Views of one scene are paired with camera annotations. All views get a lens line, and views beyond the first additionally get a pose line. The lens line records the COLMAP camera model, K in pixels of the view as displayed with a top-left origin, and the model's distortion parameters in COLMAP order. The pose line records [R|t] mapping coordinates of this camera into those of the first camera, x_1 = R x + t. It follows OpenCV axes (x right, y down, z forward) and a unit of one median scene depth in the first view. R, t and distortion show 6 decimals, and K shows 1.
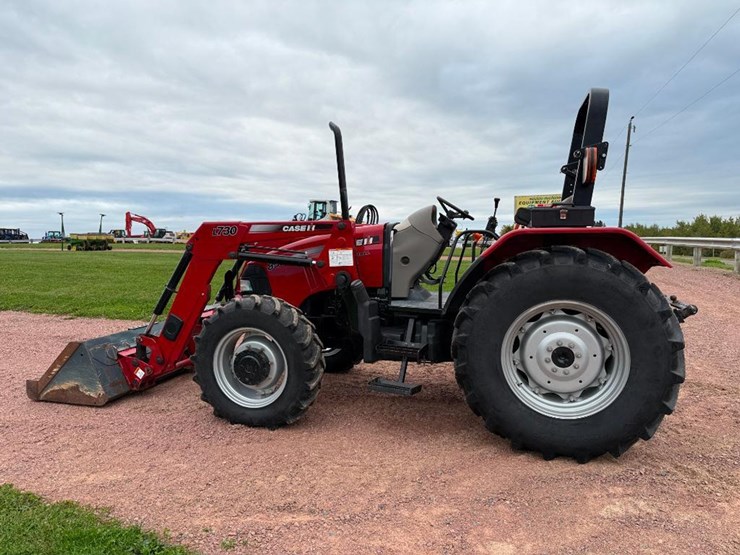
lens RADIAL K [[507.6, 0, 368.5], [0, 507.6, 278.8], [0, 0, 1]] dist [0.109413, -0.188582]
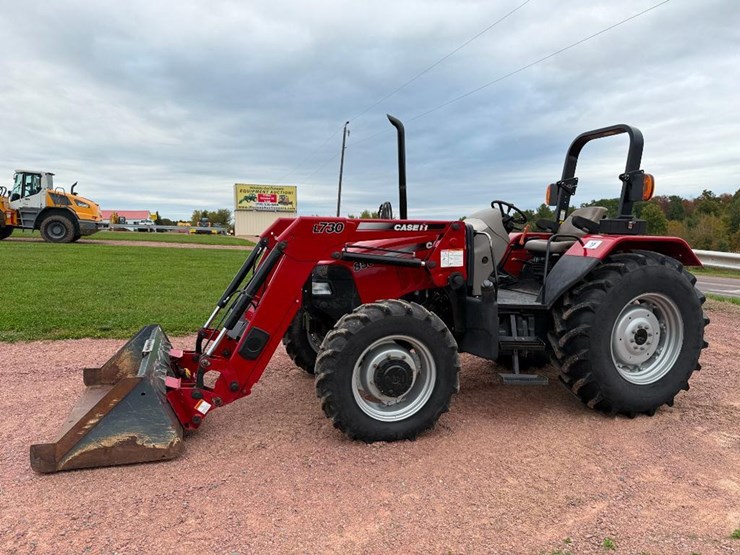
lens RADIAL K [[507.6, 0, 368.5], [0, 507.6, 278.8], [0, 0, 1]] dist [0.109413, -0.188582]
pose [[0.838251, -0.027426, 0.544594, -0.720735], [0.012925, 0.999453, 0.030439, -0.032828], [-0.545131, -0.018477, 0.838147, 0.240733]]
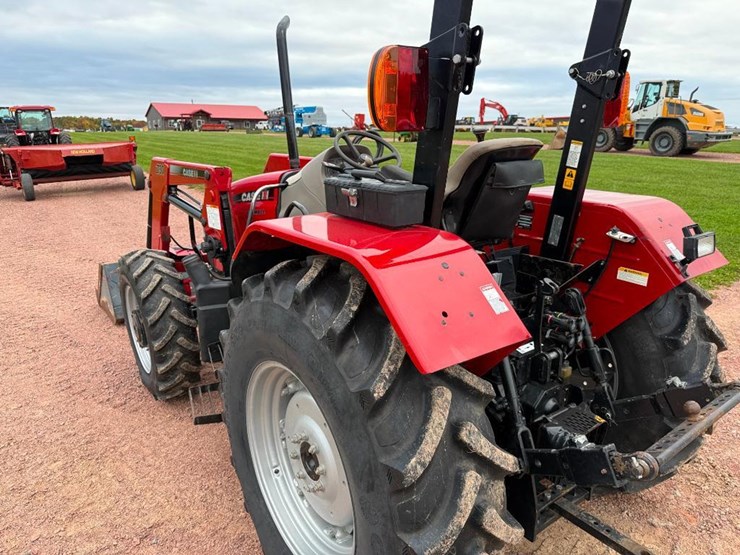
lens RADIAL K [[518.2, 0, 368.9], [0, 518.2, 276.2], [0, 0, 1]] dist [0.078447, -0.110281]
pose [[0.795359, 0.169679, -0.581905, 0.585610], [-0.048000, 0.974636, 0.218589, -0.134136], [0.604236, -0.145925, 0.783329, 0.500998]]
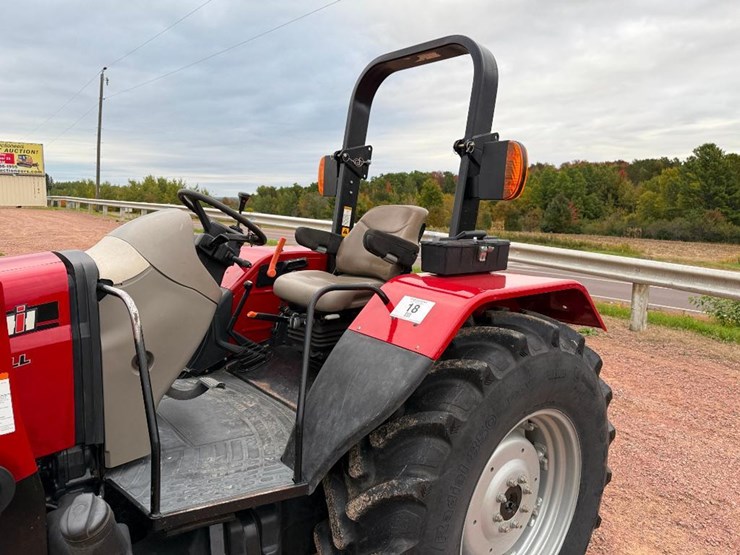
lens RADIAL K [[518.2, 0, 368.9], [0, 518.2, 276.2], [0, 0, 1]] dist [0.078447, -0.110281]
pose [[0.572817, -0.086881, 0.815066, -0.144001], [0.025729, 0.995783, 0.088062, -0.129536], [-0.819279, -0.029472, 0.572637, 0.648826]]
